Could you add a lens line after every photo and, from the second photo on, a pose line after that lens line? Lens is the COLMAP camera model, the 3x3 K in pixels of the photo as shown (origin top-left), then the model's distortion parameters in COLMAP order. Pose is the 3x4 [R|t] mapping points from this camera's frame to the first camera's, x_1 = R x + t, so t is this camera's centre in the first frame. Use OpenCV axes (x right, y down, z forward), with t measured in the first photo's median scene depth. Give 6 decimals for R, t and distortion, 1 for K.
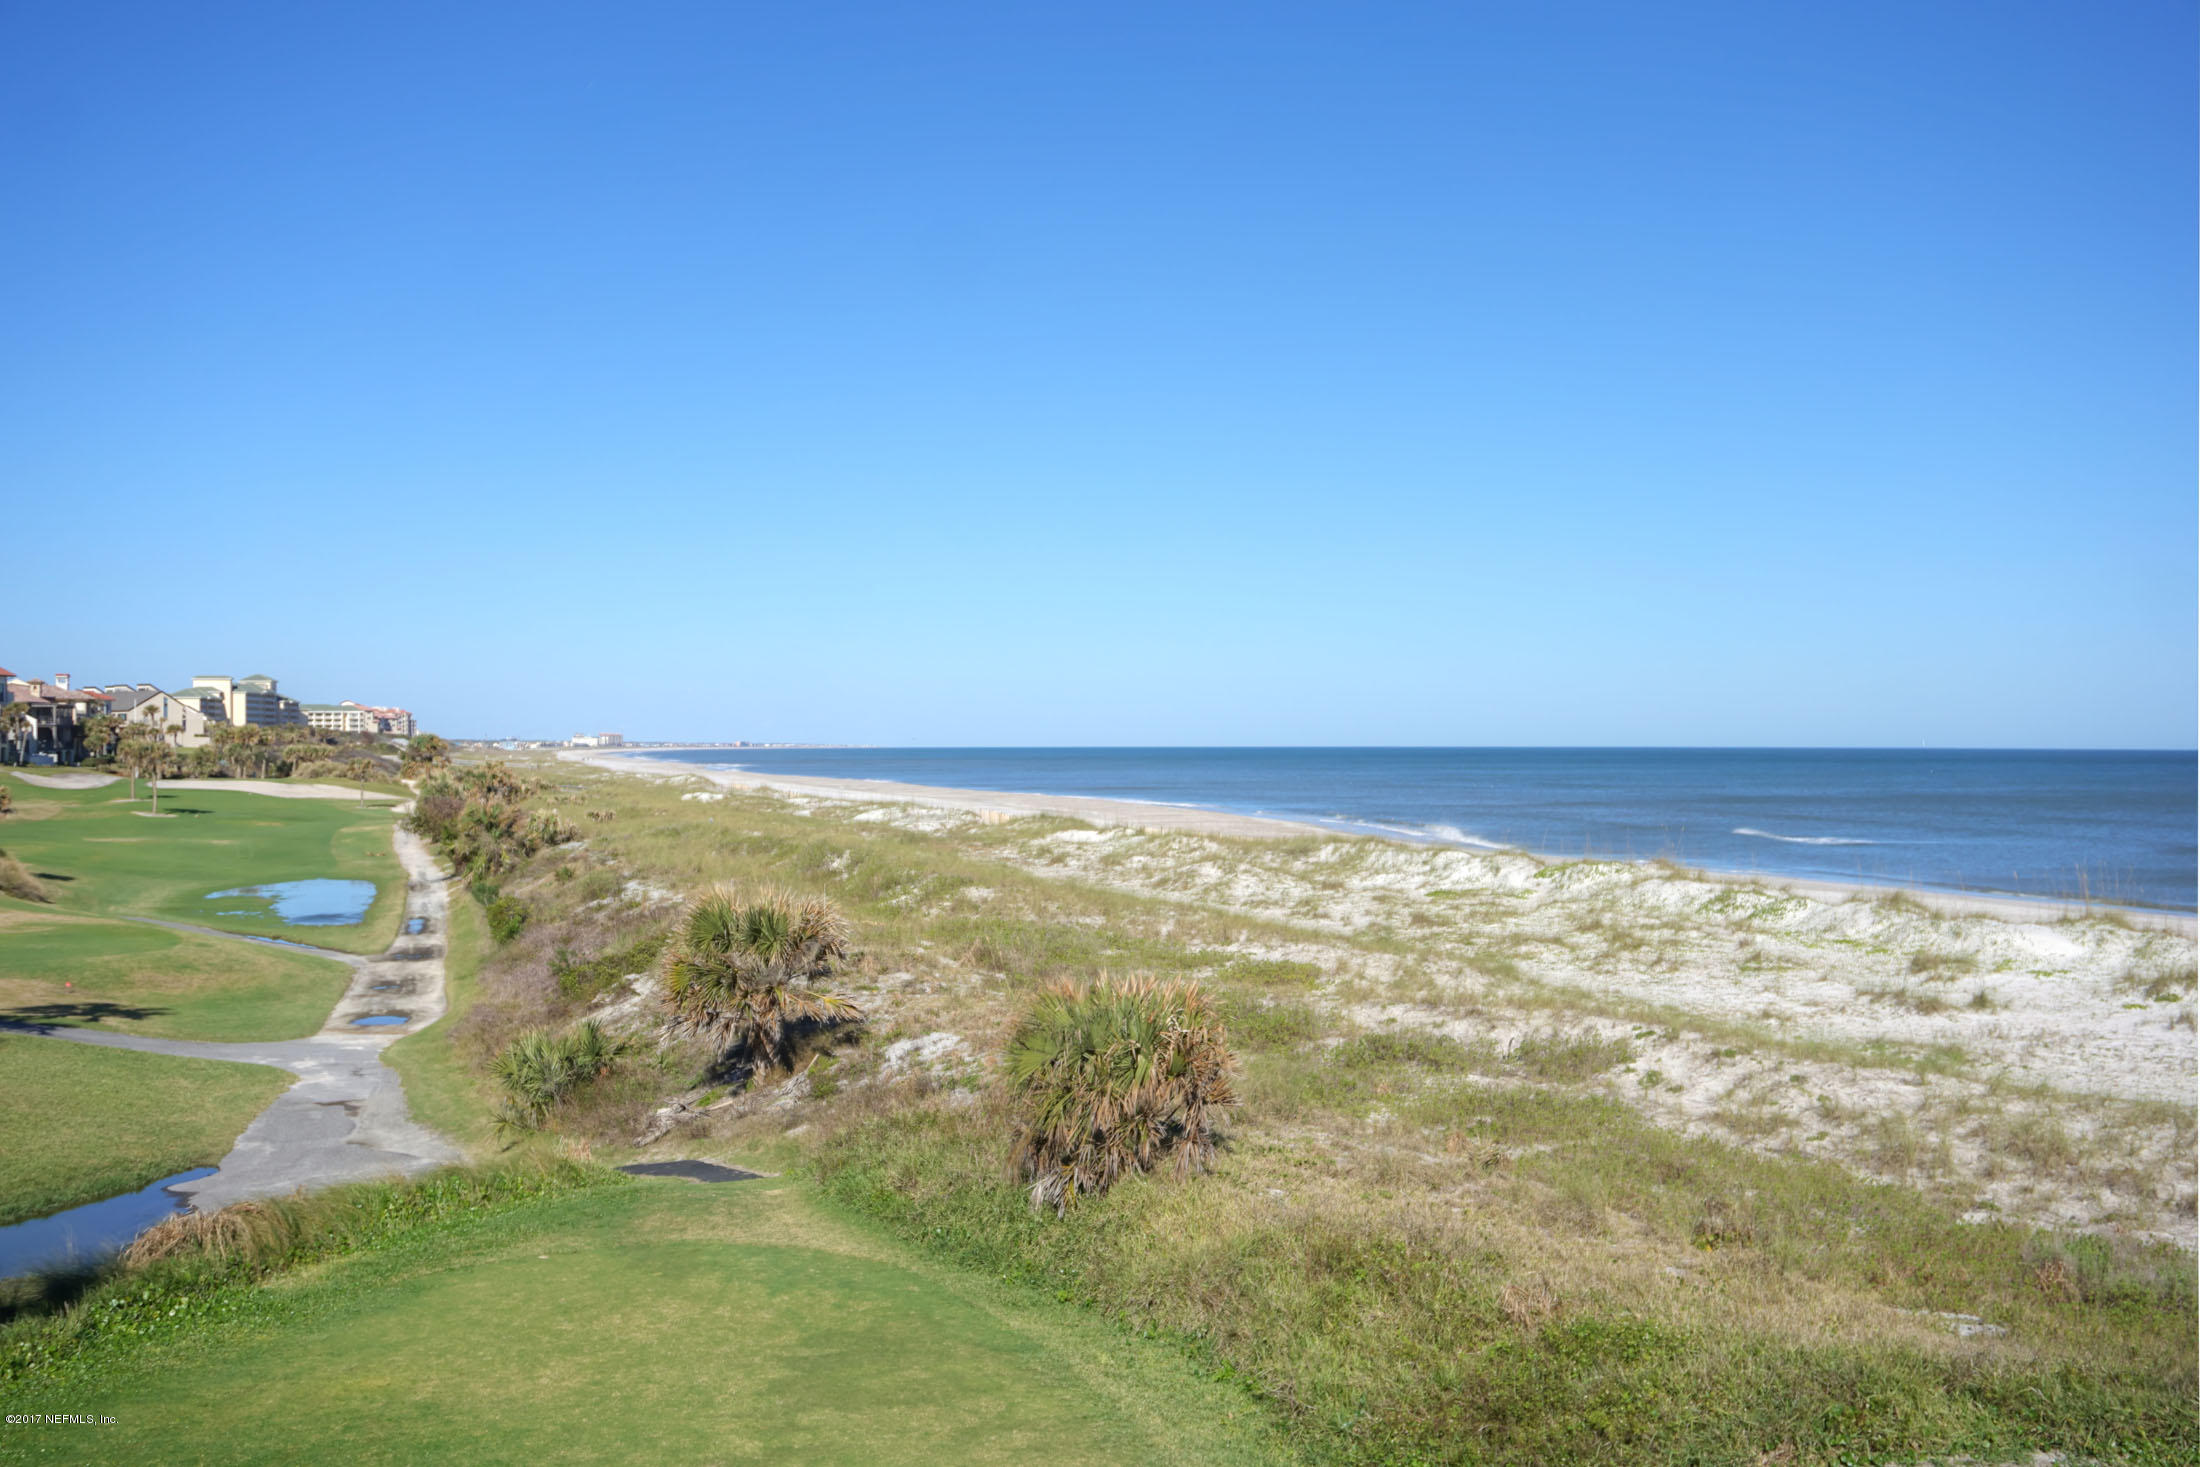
lens RADIAL K [[2178.1, 0, 1089.7], [0, 2178.1, 743.0], [0, 0, 1]] dist [-0.007690, 0.000000]
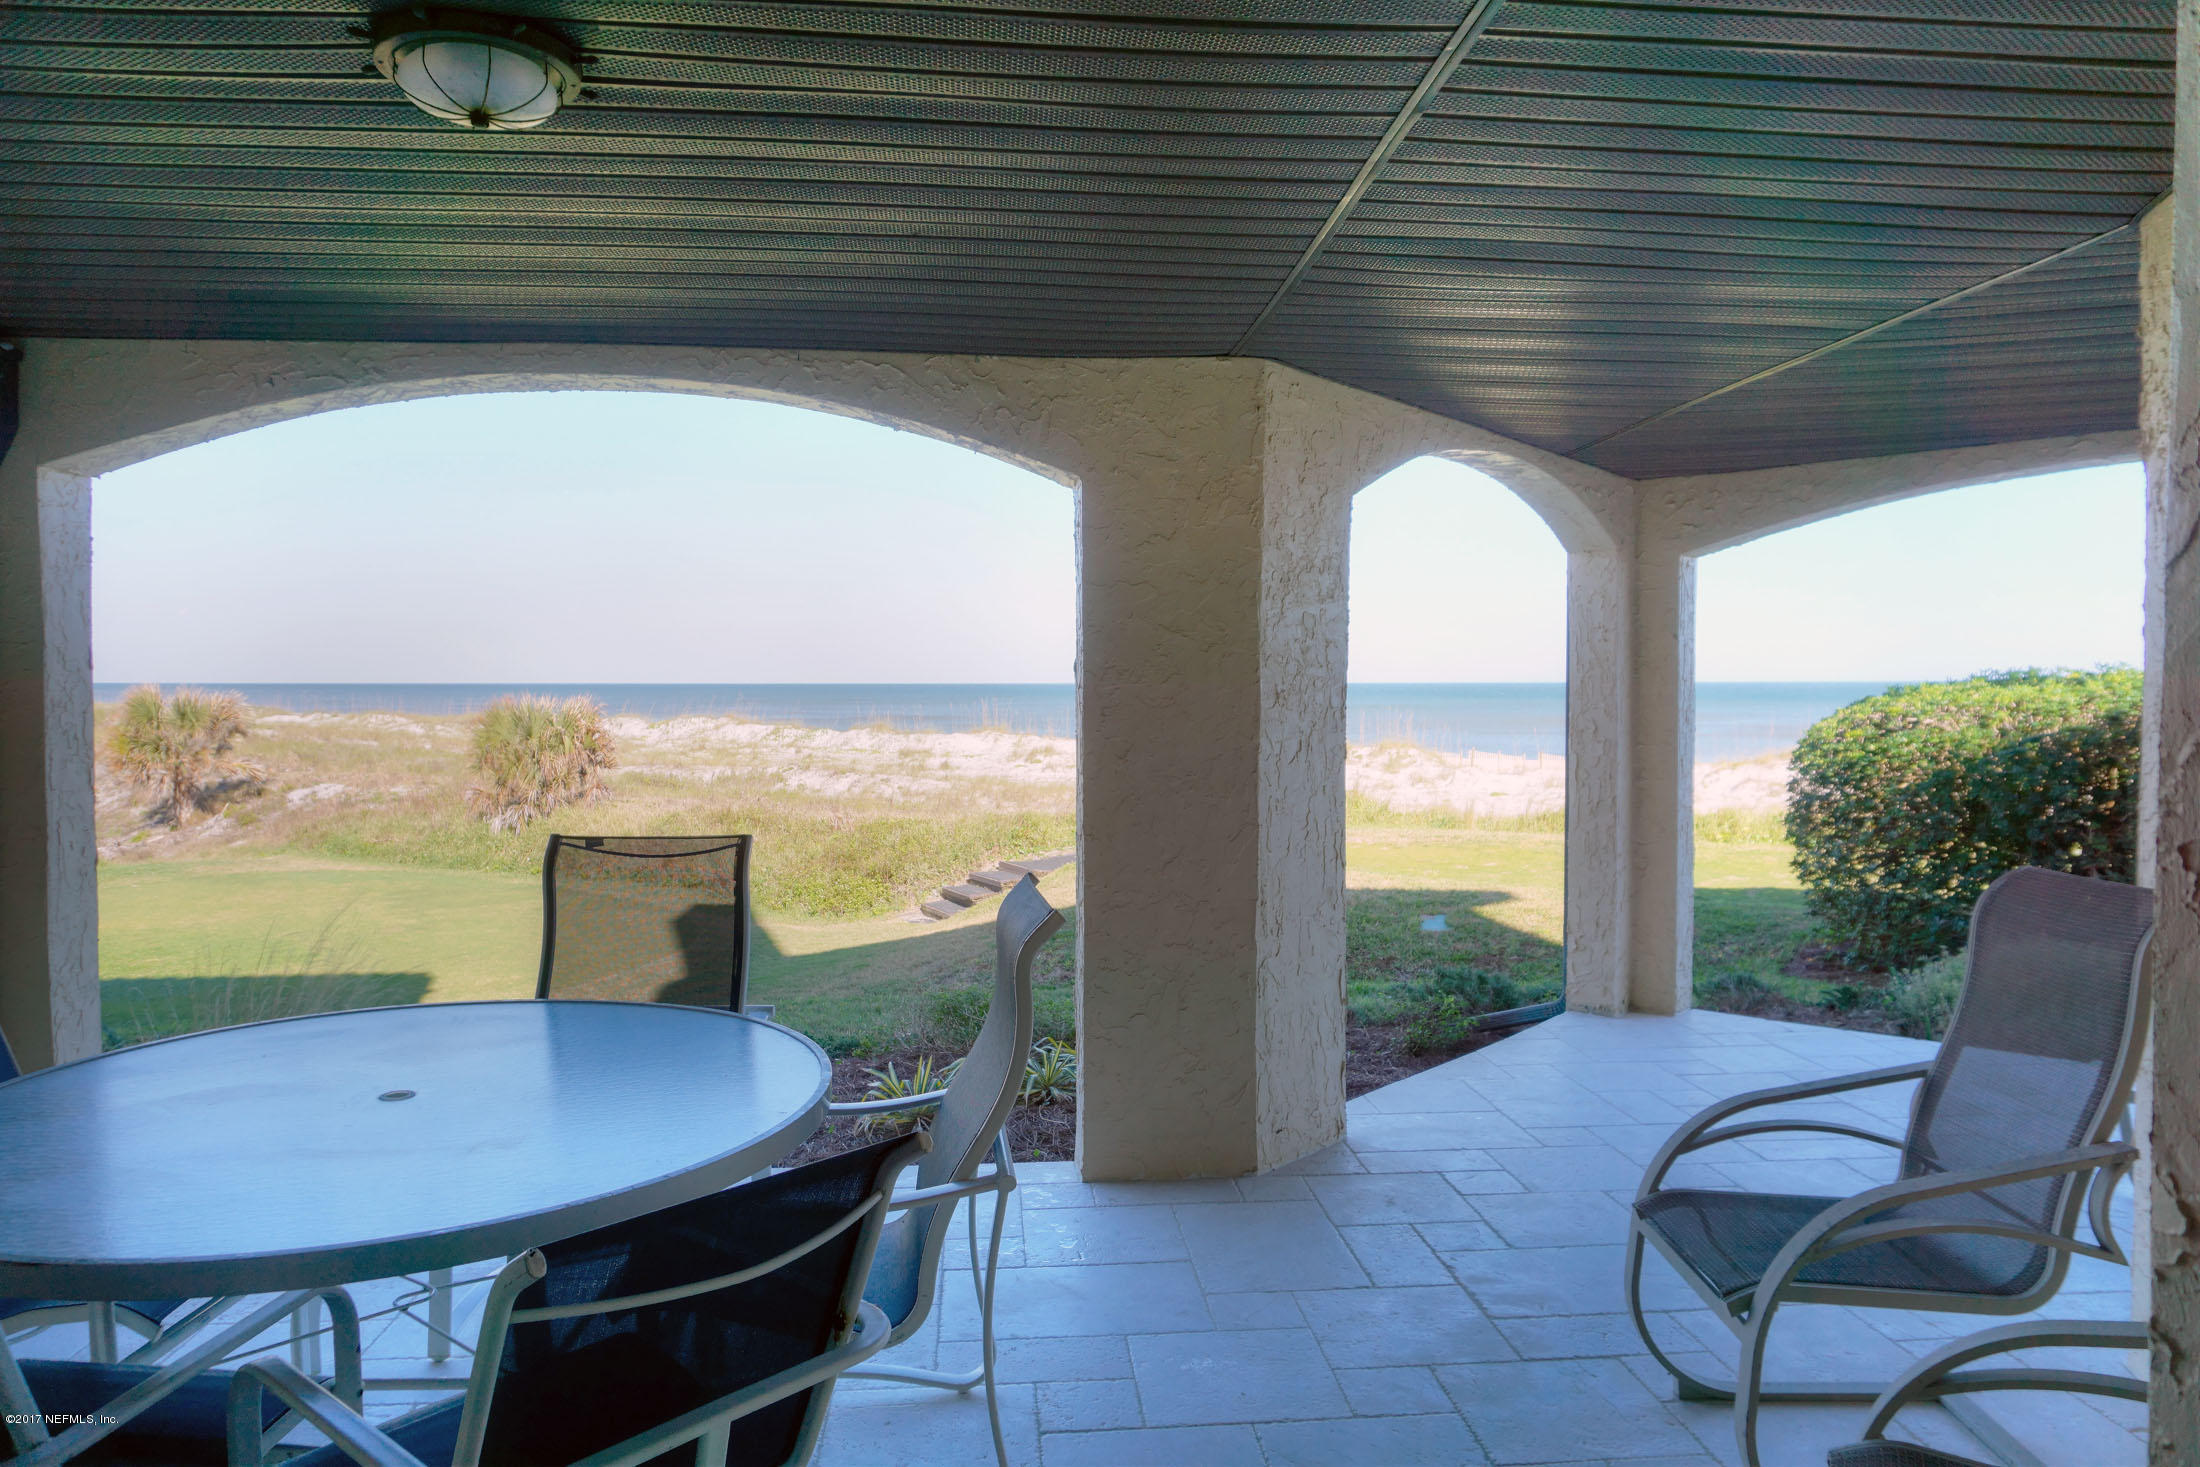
lens RADIAL K [[1516.3, 0, 1079.2], [0, 1516.3, 719.3], [0, 0, 1]] dist [-0.025604, 0.036747]
pose [[0.856480, -0.011303, 0.516056, -0.156495], [0.005108, 0.999897, 0.013422, 0.077169], [-0.516154, -0.008860, 0.856450, -0.131258]]
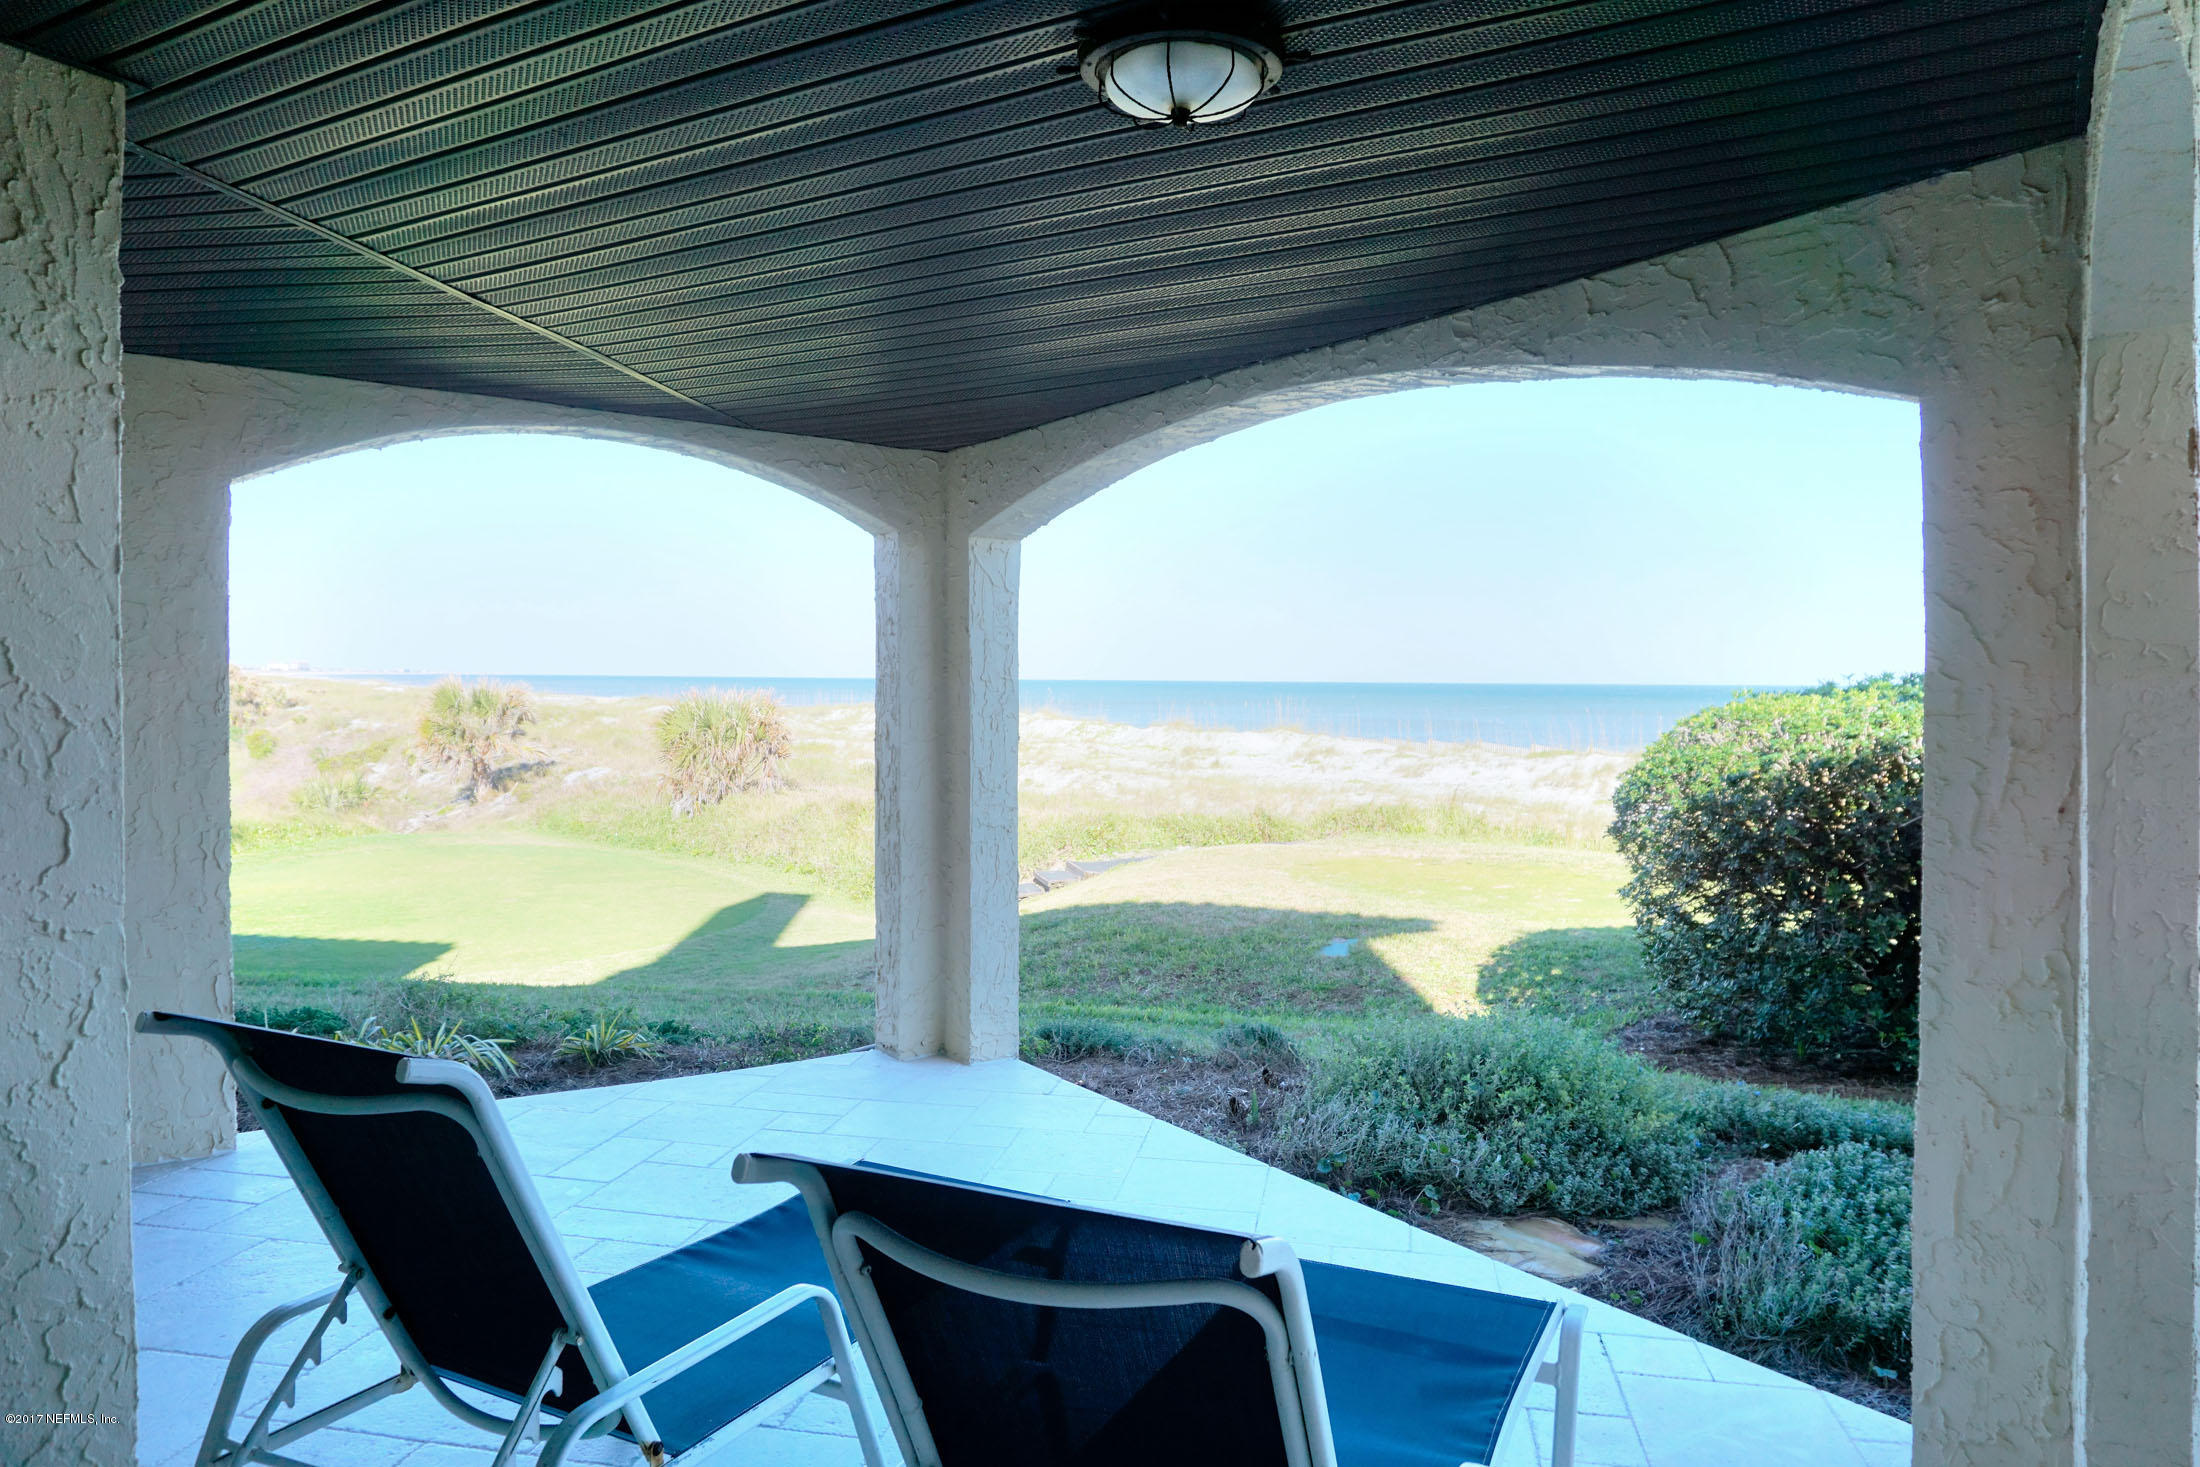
lens RADIAL K [[1516.3, 0, 1088.8], [0, 1516.3, 720.6], [0, 0, 1]] dist [-0.025604, 0.036747]
pose [[0.962265, 0.001841, 0.272109, -0.024354], [-0.006465, 0.999850, 0.016099, 0.076868], [-0.272039, -0.017250, 0.962132, -0.171329]]
